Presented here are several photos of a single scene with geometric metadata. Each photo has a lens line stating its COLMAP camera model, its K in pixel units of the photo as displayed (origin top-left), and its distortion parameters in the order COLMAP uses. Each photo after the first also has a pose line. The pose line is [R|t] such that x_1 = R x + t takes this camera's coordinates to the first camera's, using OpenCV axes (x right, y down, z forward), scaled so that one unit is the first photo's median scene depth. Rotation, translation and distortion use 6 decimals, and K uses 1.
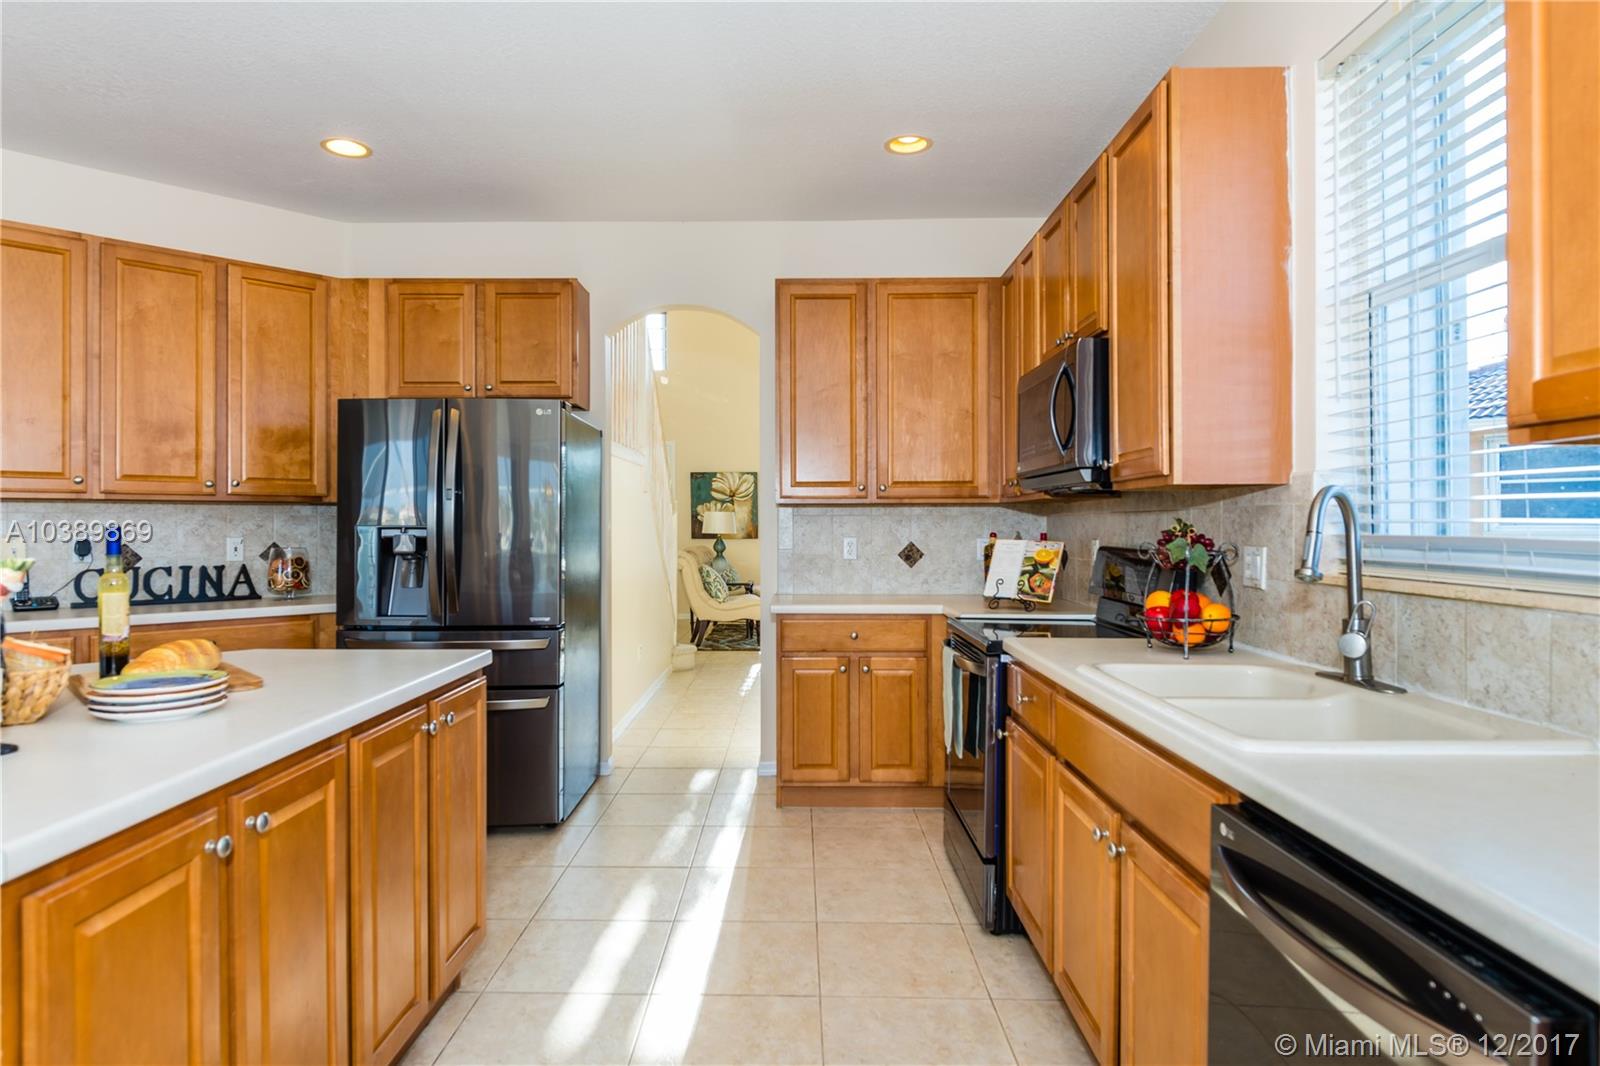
lens RADIAL K [[912.6, 0, 800.0], [0, 912.6, 533.0], [0, 0, 1]] dist [-0.014372, -0.000382]
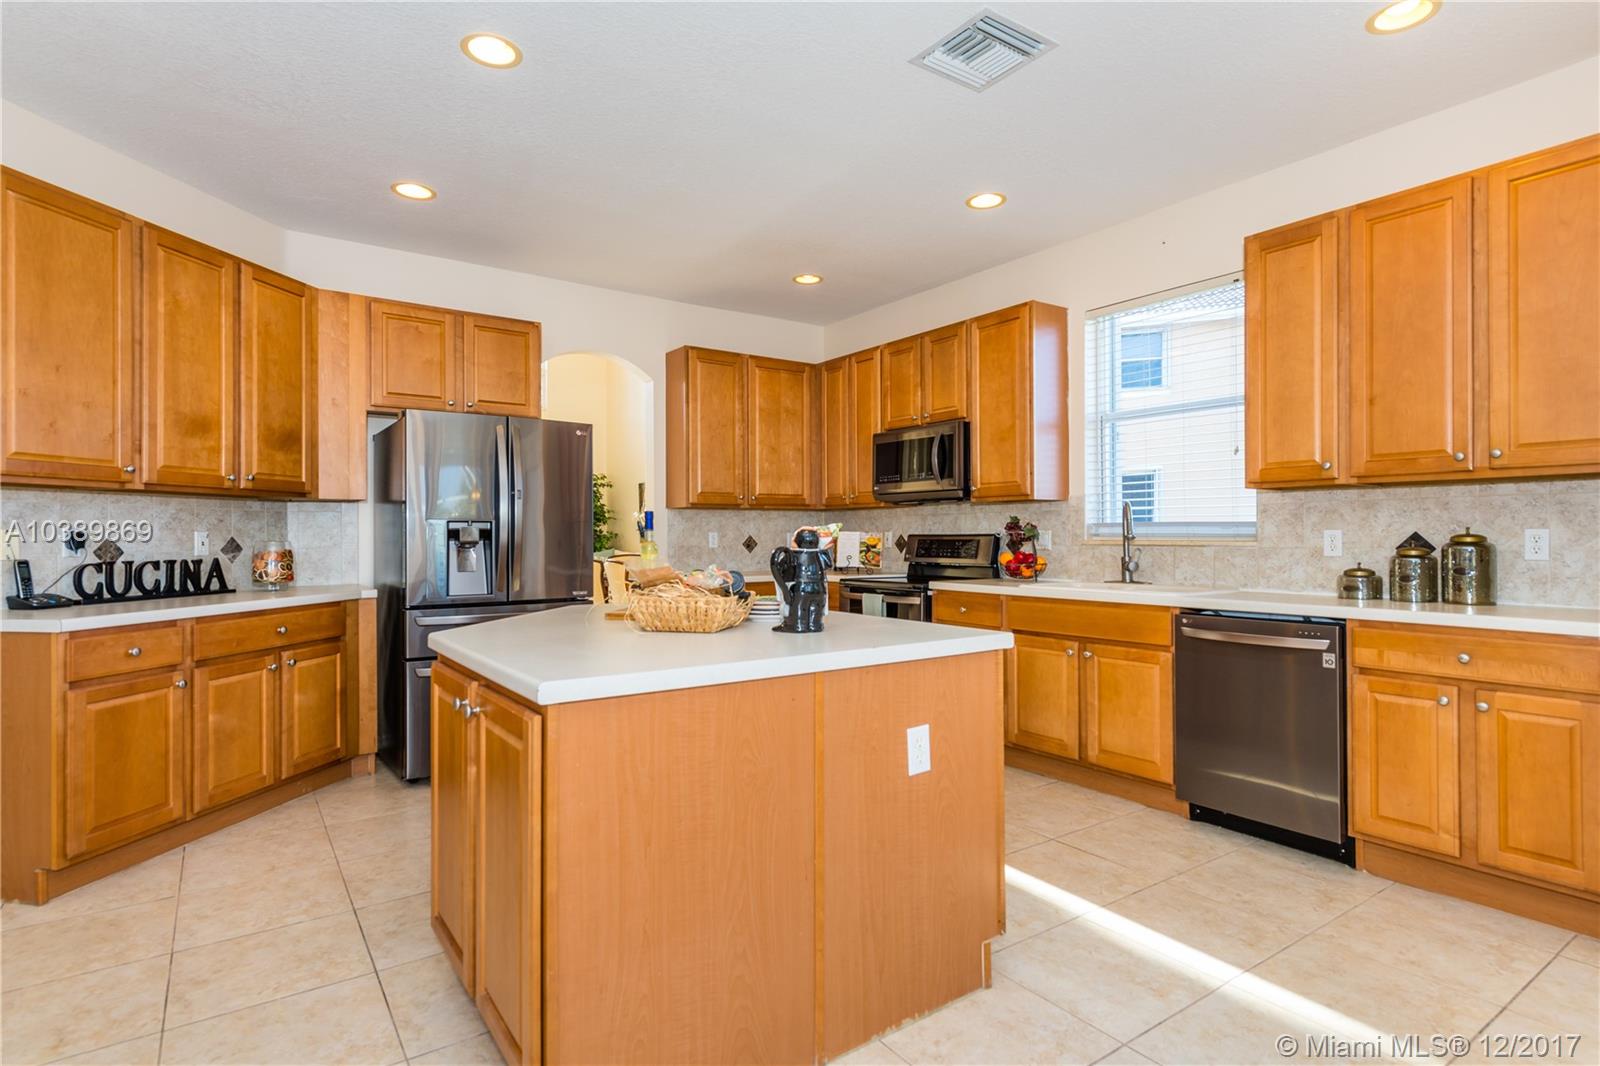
lens RADIAL K [[832.0, 0, 811.0], [0, 832.0, 533.7], [0, 0, 1]] dist [0.037476, -0.000345]
pose [[0.809445, -0.002359, 0.587192, -0.654158], [0.008840, 0.999928, -0.008170, 0.021595], [-0.587130, 0.011804, 0.809407, -0.145444]]
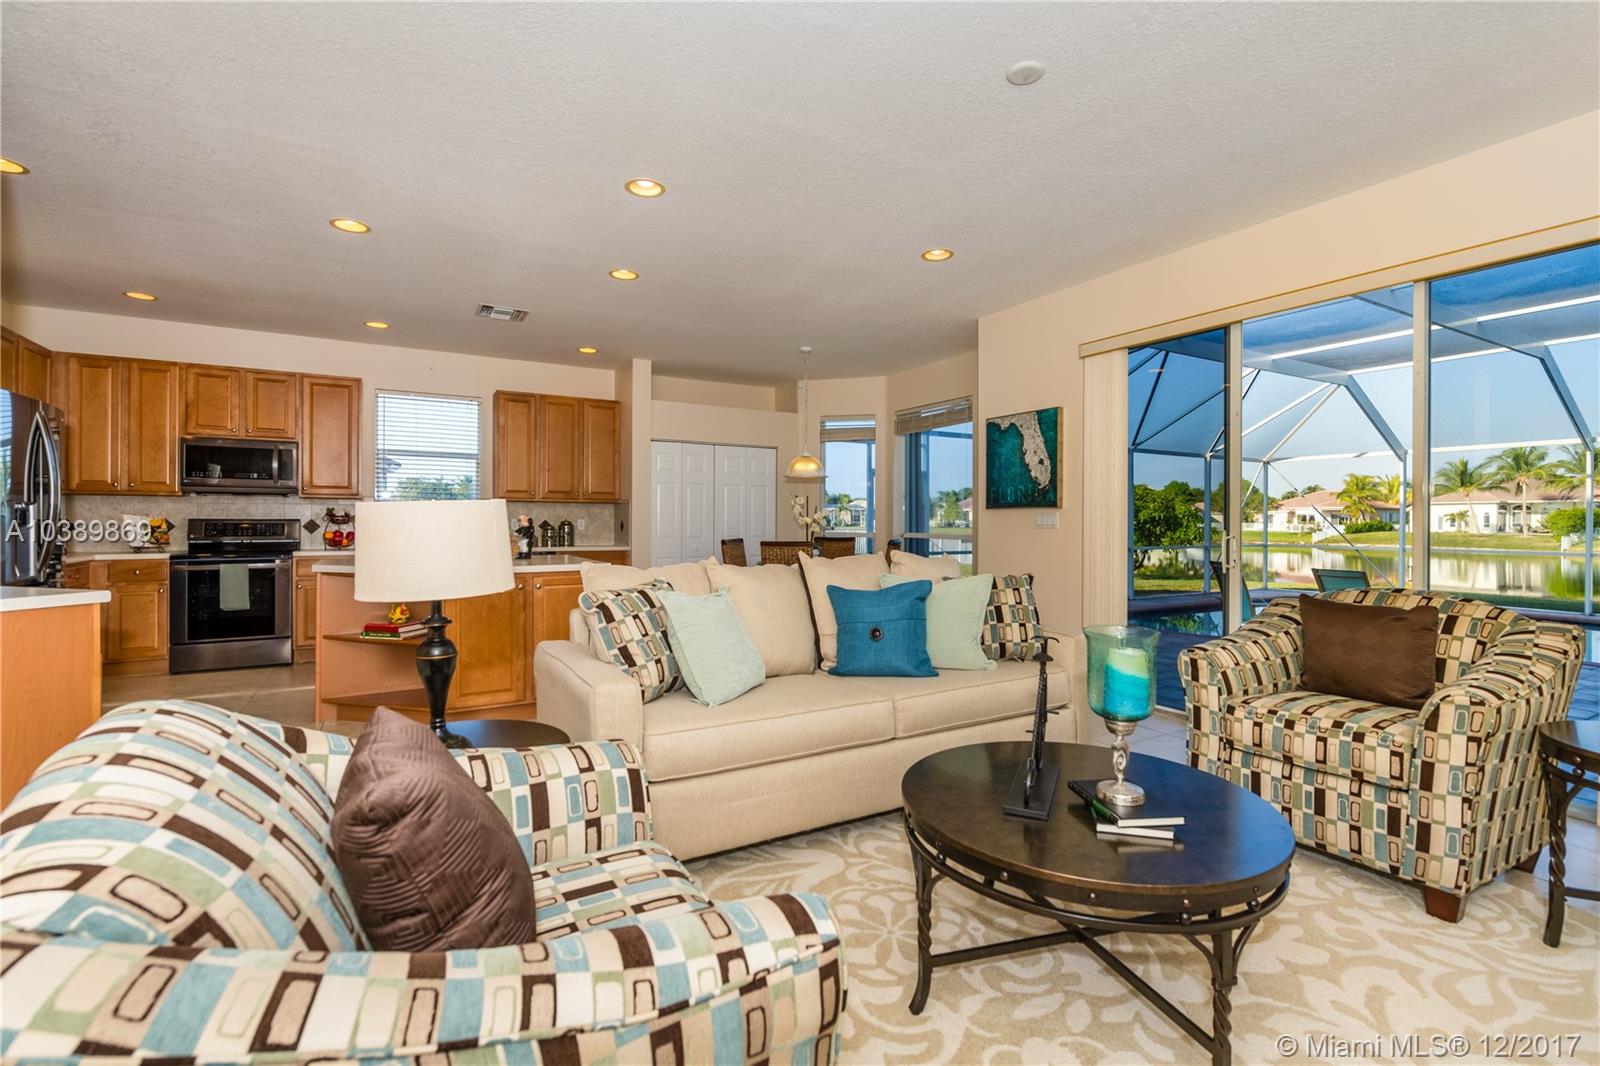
lens RADIAL K [[688.2, 0, 806.1], [0, 688.2, 526.8], [0, 0, 1]] dist [-0.000084, -0.006022]
pose [[-0.518843, -0.007584, 0.854836, -1.560446], [0.004015, 0.999928, 0.011308, 0.018771], [-0.854860, 0.009300, -0.518775, 0.527047]]
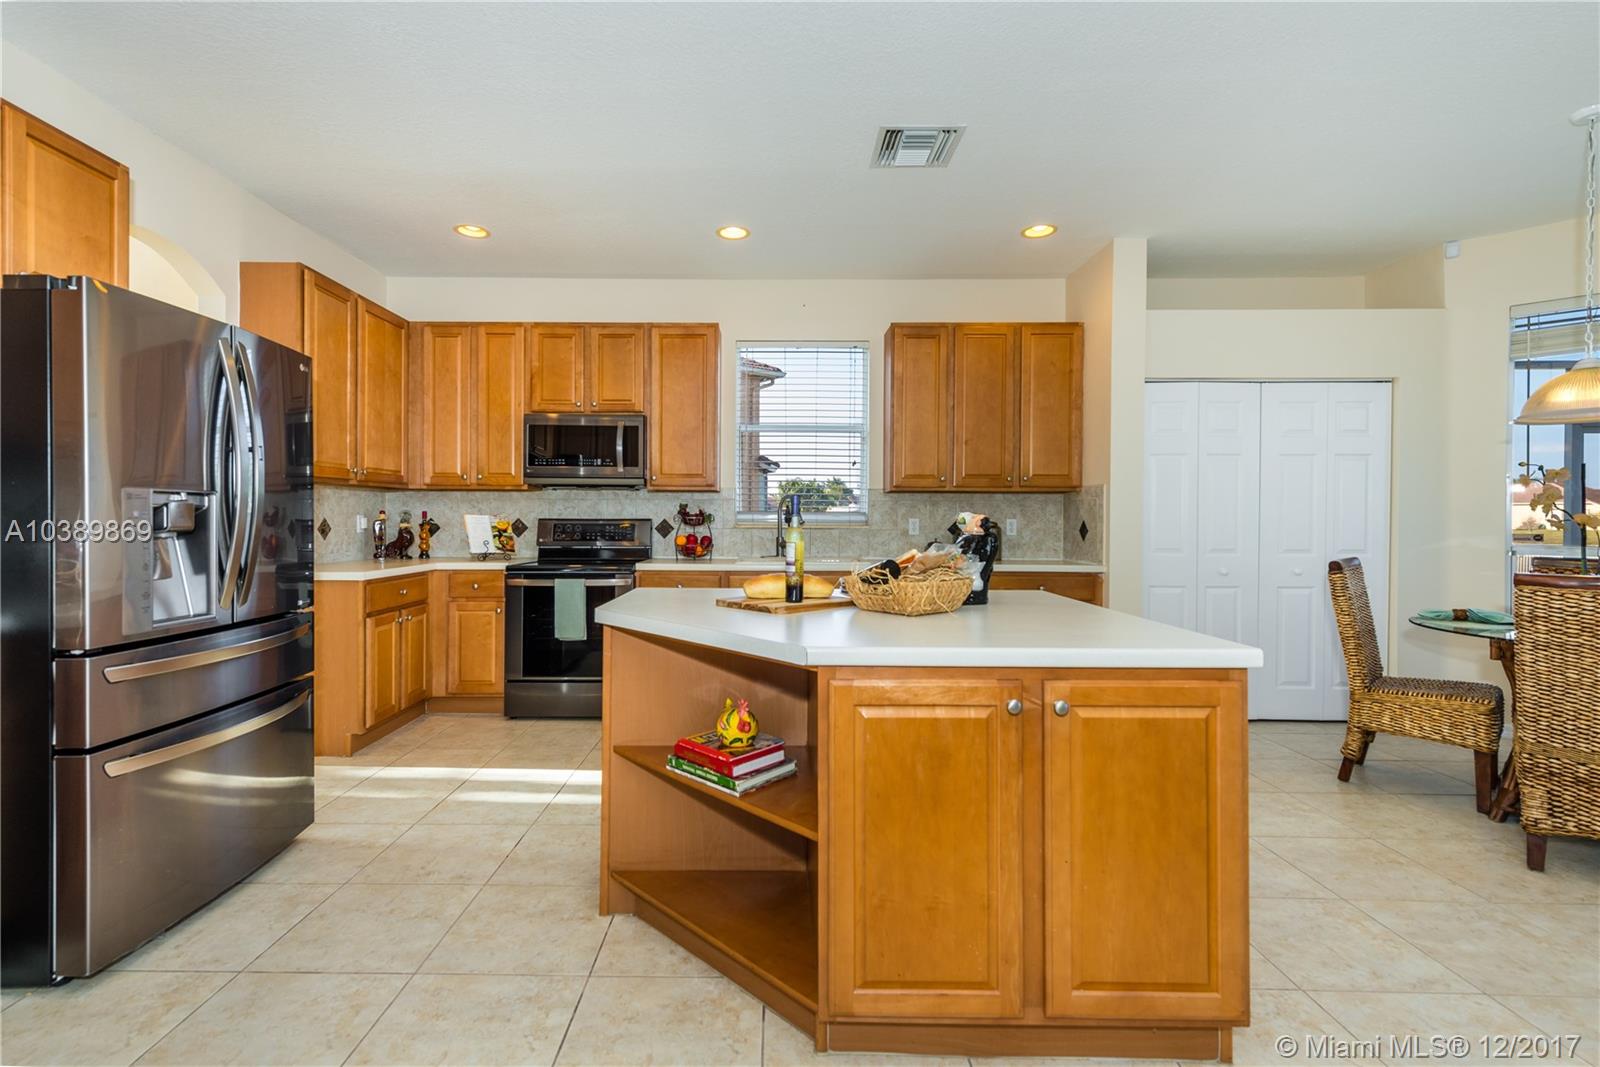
lens RADIAL K [[710.7, 0, 769.5], [0, 710.7, 531.0], [0, 0, 1]] dist [-0.000185, -0.000288]
pose [[0.004135, -0.016495, 0.999855, -0.885557], [0.004133, 0.999856, 0.016478, 0.015872], [-0.999983, 0.004064, 0.004203, 0.491395]]
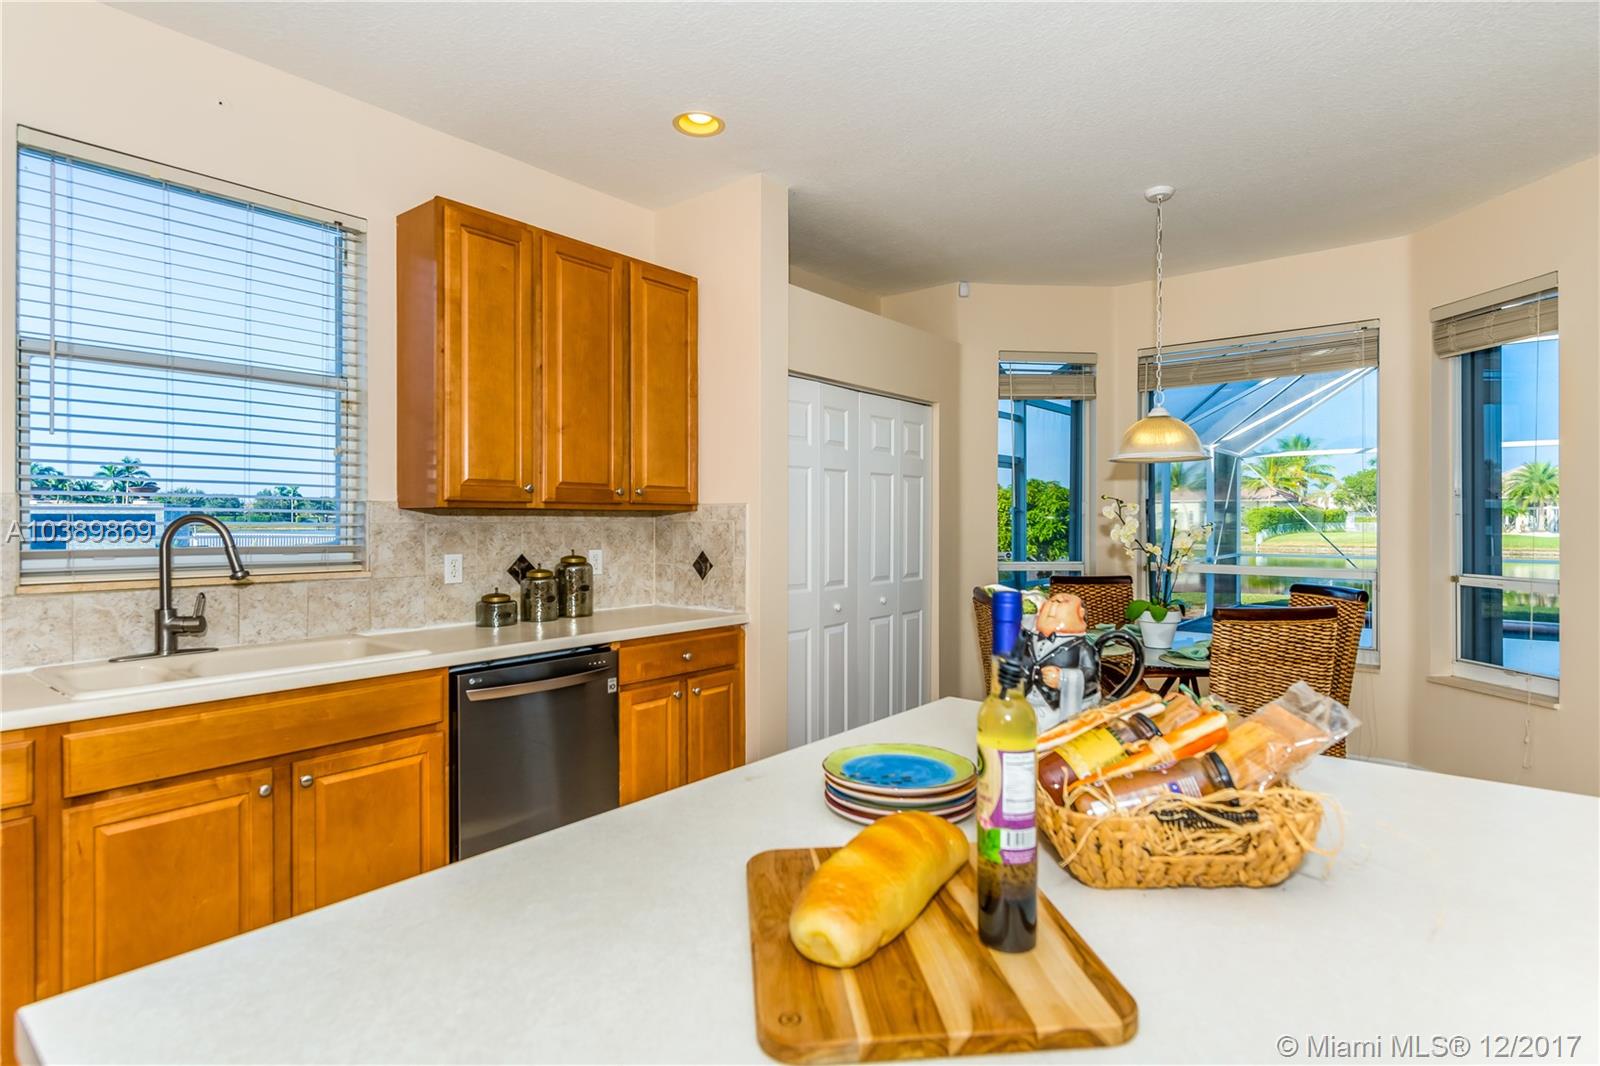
lens RADIAL K [[810.7, 0, 801.3], [0, 810.7, 525.4], [0, 0, 1]] dist [0.016587, -0.000178]
pose [[-0.776963, -0.001152, 0.629545, -0.437384], [0.006864, 0.999923, 0.010302, -0.018202], [-0.629509, 0.012325, -0.776896, 0.648803]]
